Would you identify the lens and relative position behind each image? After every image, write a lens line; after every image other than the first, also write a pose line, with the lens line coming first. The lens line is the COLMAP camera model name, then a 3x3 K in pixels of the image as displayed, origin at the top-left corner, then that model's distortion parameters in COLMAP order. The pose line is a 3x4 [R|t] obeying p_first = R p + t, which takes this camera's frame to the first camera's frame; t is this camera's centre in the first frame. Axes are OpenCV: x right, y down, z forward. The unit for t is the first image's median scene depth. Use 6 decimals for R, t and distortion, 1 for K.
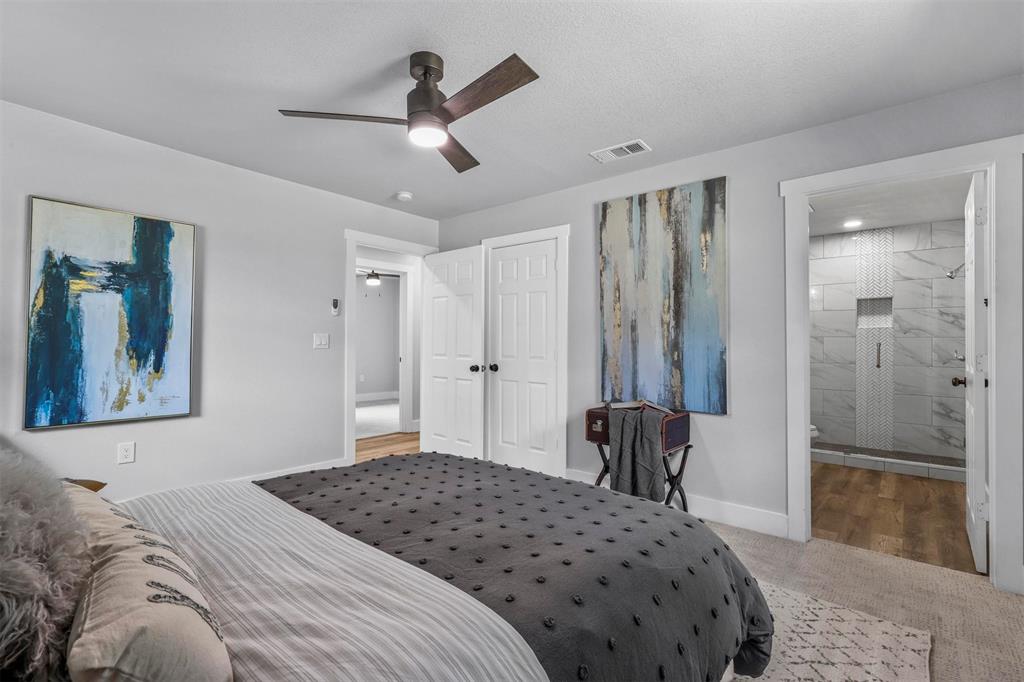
lens RADIAL K [[467.2, 0, 514.7], [0, 467.2, 343.0], [0, 0, 1]] dist [0.004242, 0.000799]
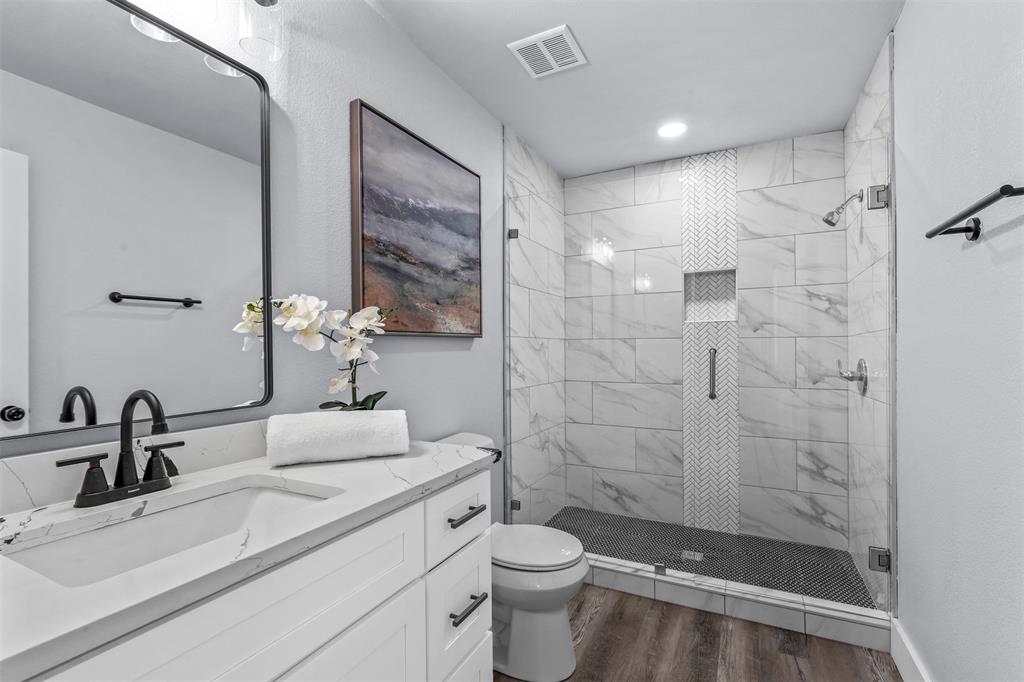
lens RADIAL K [[467.2, 0, 509.8], [0, 467.2, 348.8], [0, 0, 1]] dist [0.004242, 0.000799]
pose [[0.973808, -0.010702, 0.227121, 0.459072], [0.010418, 0.999943, 0.002450, -0.003548], [-0.227134, -0.000020, 0.973863, 0.572177]]
